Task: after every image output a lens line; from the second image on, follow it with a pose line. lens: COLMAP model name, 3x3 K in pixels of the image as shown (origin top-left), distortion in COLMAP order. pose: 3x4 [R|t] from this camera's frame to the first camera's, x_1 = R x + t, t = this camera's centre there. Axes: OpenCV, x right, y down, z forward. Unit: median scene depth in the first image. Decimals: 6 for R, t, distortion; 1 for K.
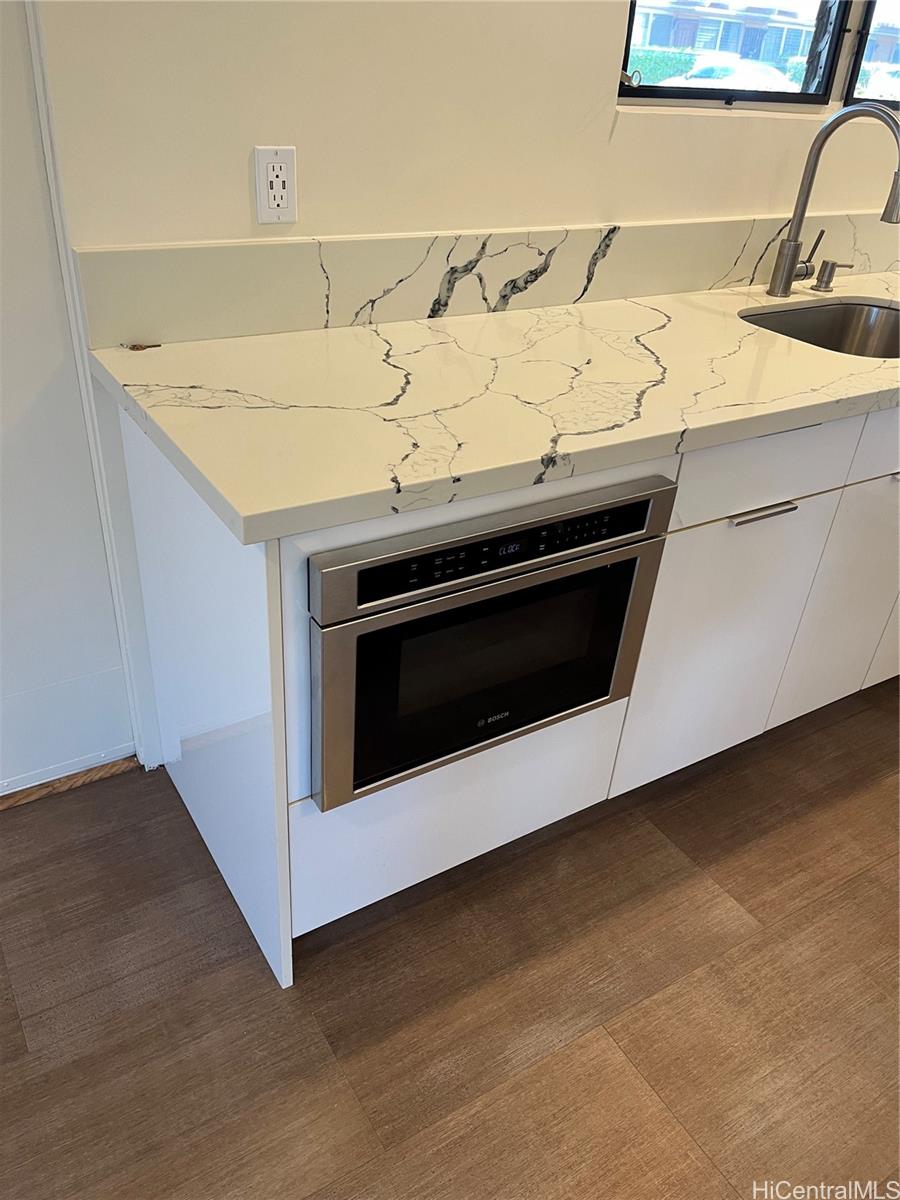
lens RADIAL K [[906.5, 0, 452.1], [0, 906.5, 596.5], [0, 0, 1]] dist [0.033688, -0.030646]
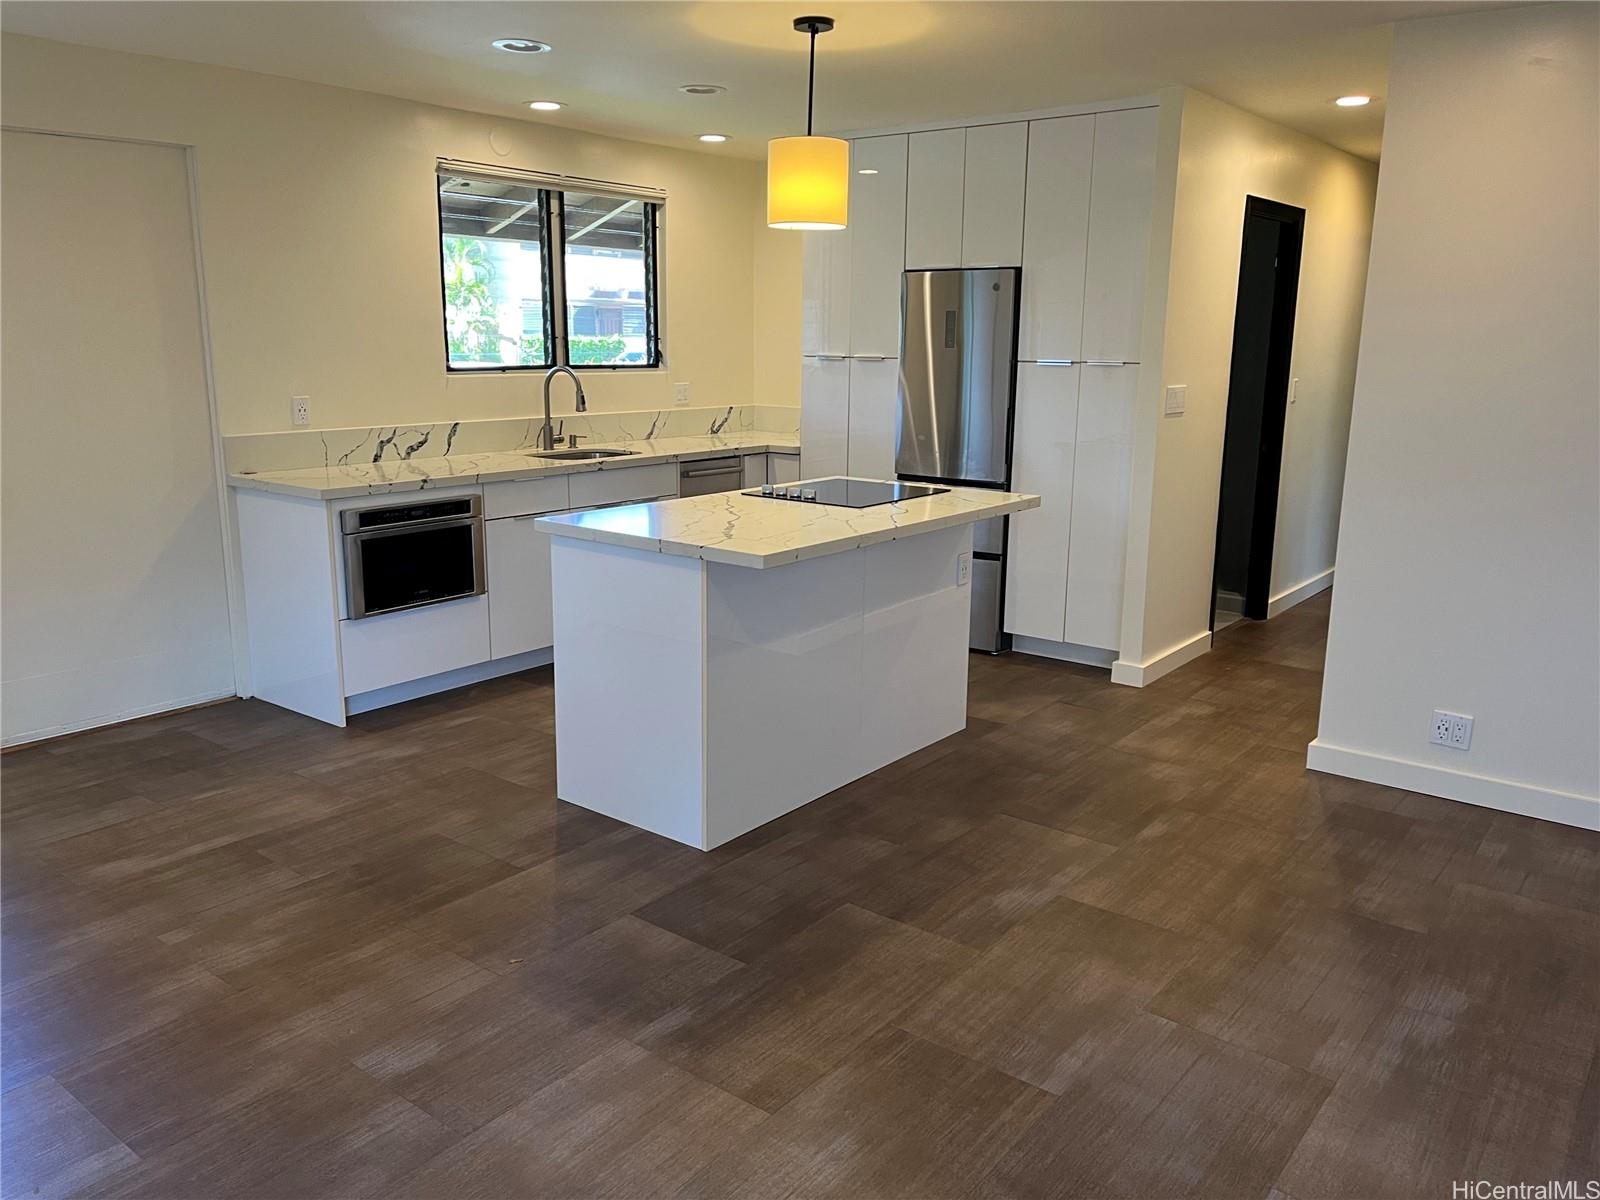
lens RADIAL K [[1208.7, 0, 797.6], [0, 1208.7, 591.7], [0, 0, 1]] dist [0.033688, -0.030646]
pose [[0.939814, -0.126442, 0.317429, -0.031854], [0.223072, 0.930759, -0.289700, 1.082873], [-0.258820, 0.343074, 0.902947, -1.848763]]
